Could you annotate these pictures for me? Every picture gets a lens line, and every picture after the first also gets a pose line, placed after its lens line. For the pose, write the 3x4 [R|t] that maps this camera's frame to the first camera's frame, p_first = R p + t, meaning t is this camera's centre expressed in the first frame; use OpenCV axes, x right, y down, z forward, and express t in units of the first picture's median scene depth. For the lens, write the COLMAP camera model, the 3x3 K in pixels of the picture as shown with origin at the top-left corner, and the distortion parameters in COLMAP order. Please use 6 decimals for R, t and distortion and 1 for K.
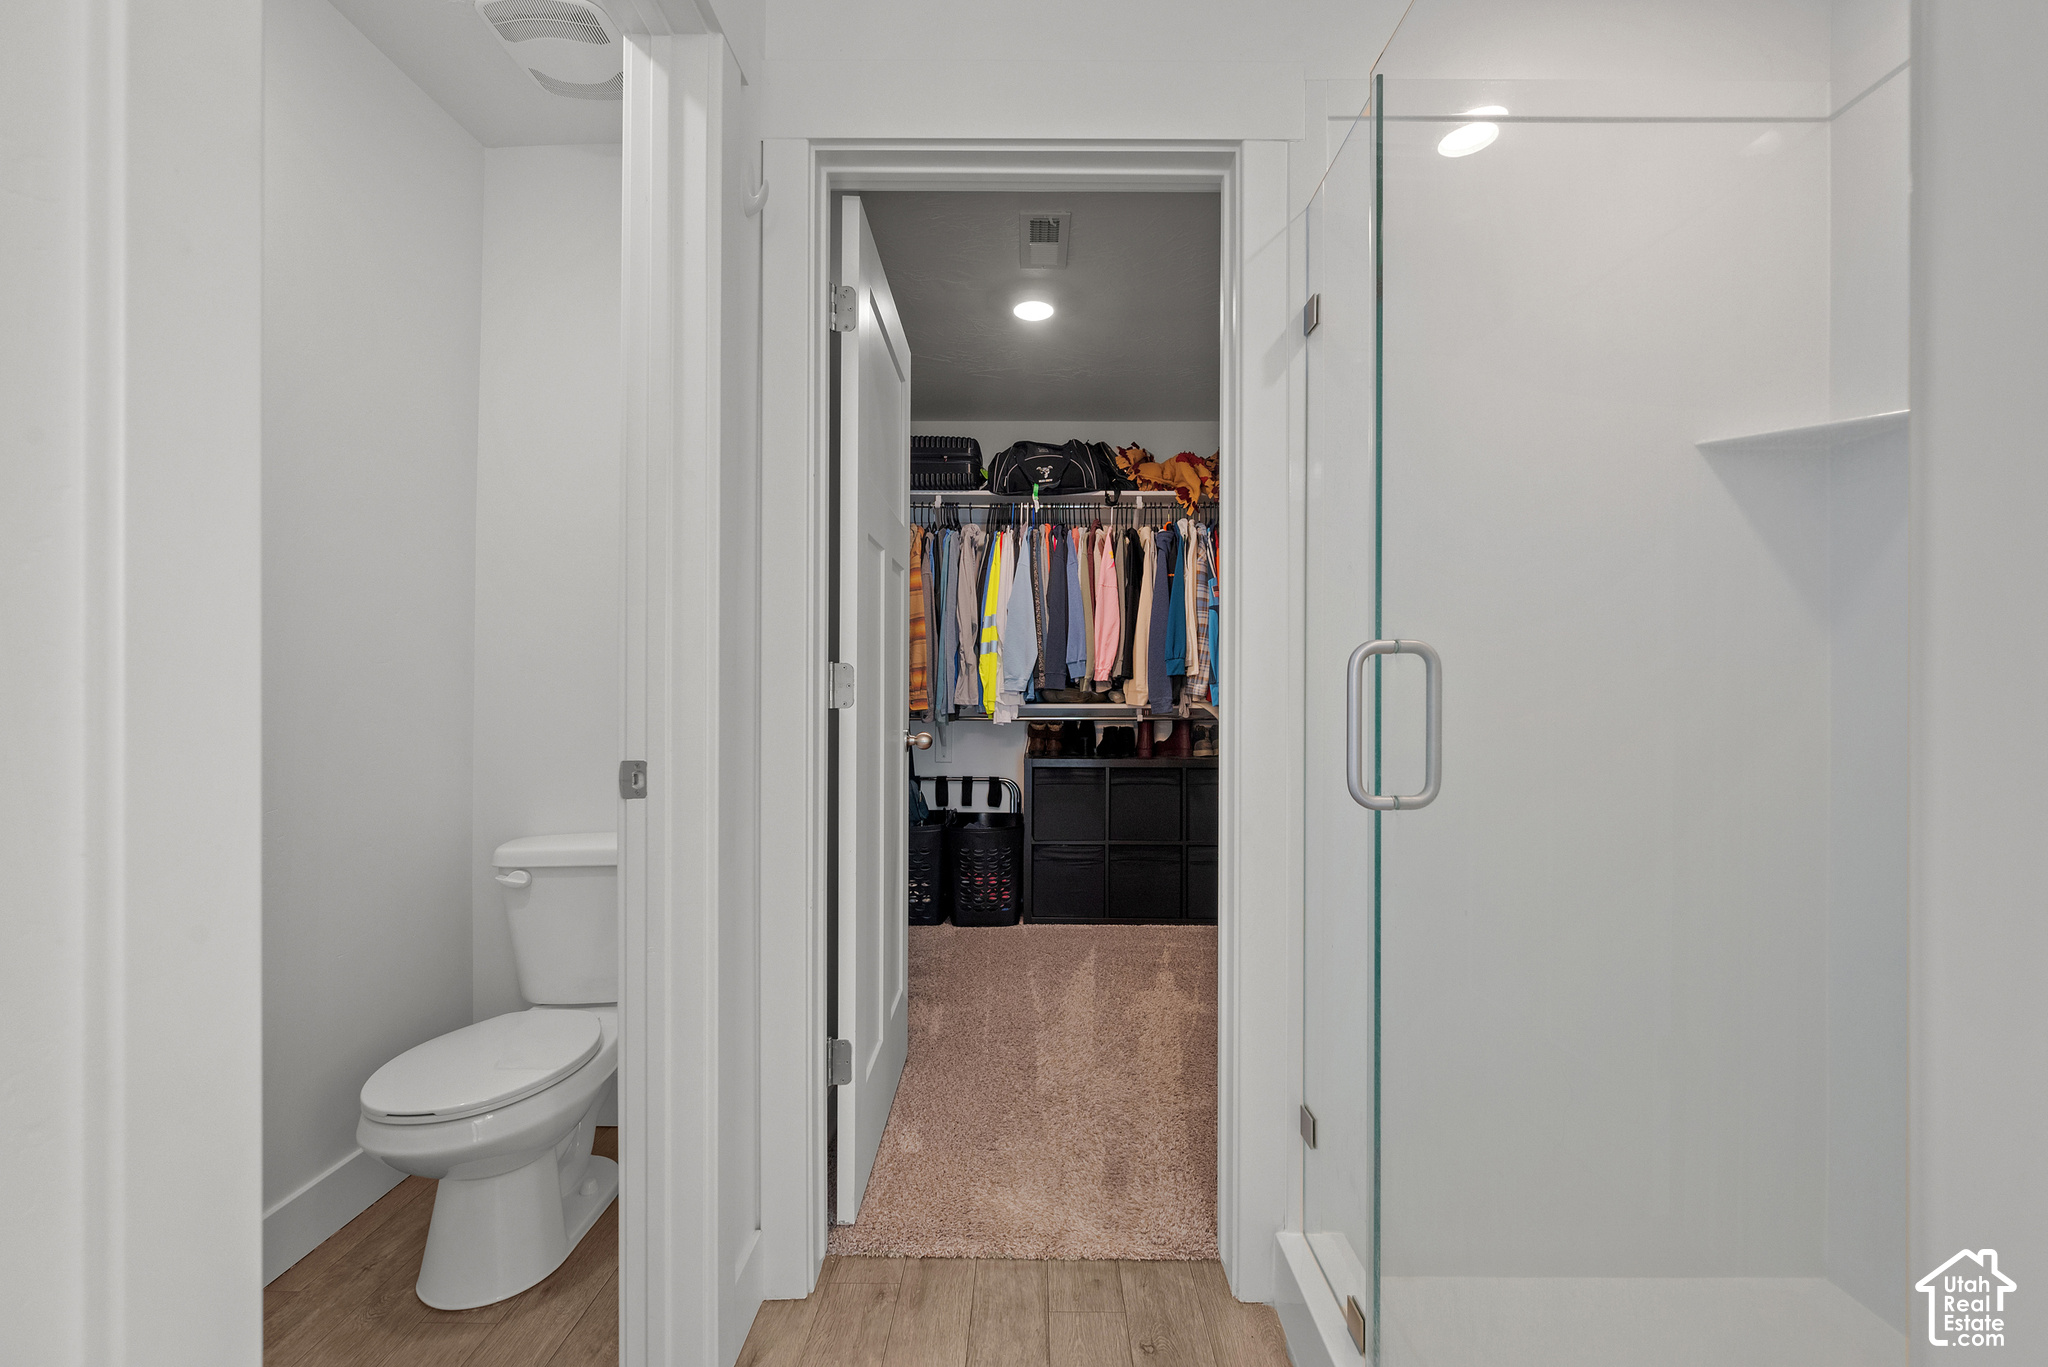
lens RADIAL K [[783.1, 0, 1021.2], [0, 783.1, 689.1], [0, 0, 1]] dist [-0.001715, -0.000221]
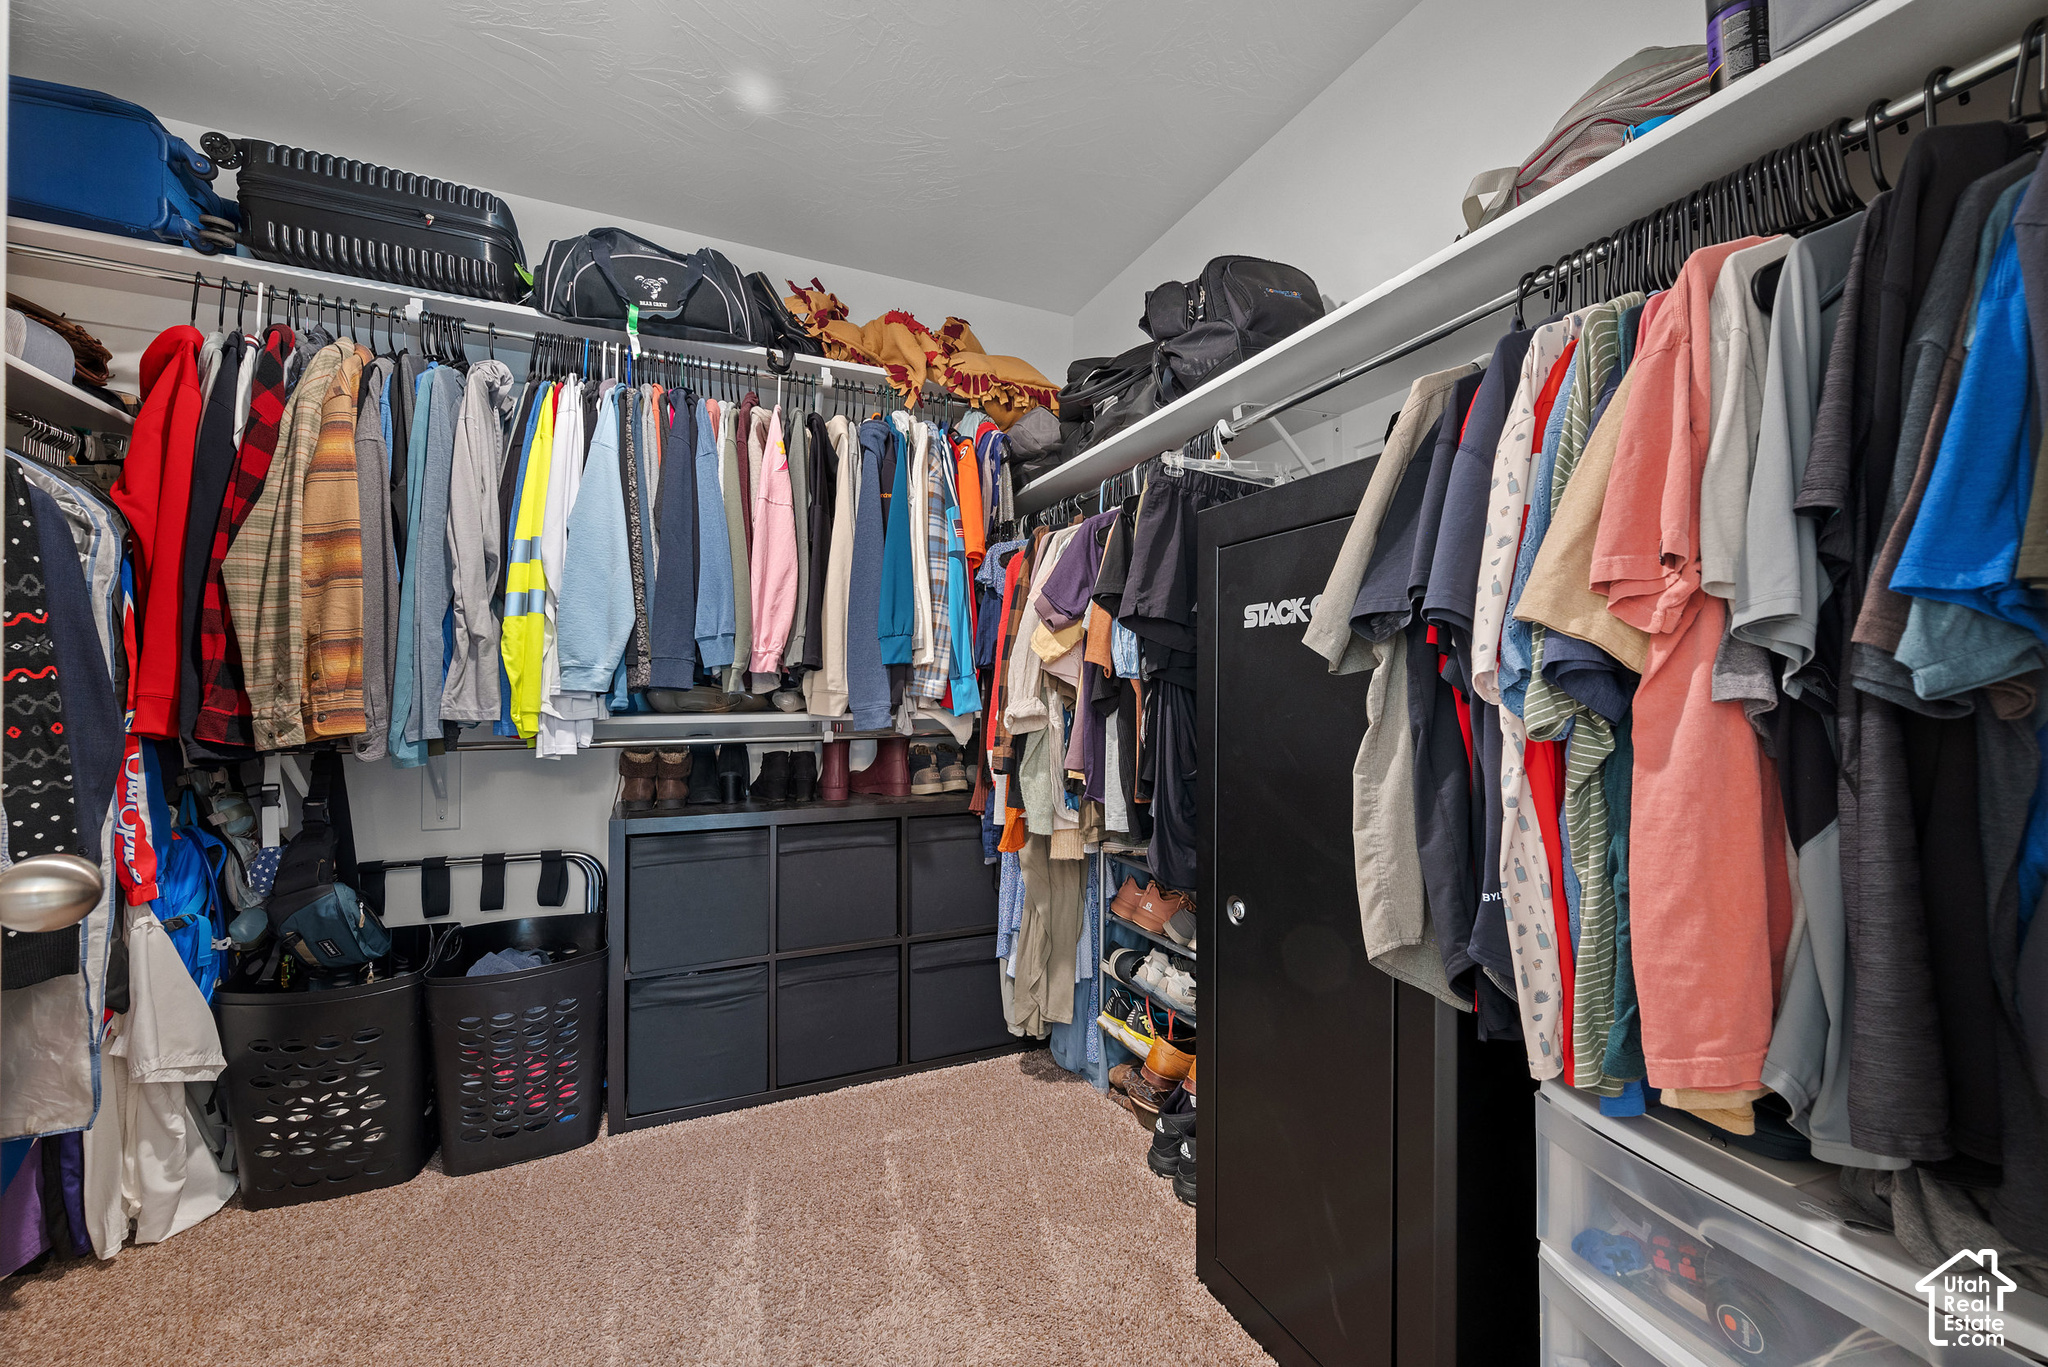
lens RADIAL K [[783.1, 0, 1021.2], [0, 783.1, 689.1], [0, 0, 1]] dist [-0.001715, -0.000221]
pose [[0.899367, -0.000874, 0.437193, 0.023274], [0.003019, 0.999987, -0.004212, 0.003699], [-0.437183, 0.005108, 0.899358, 0.405941]]
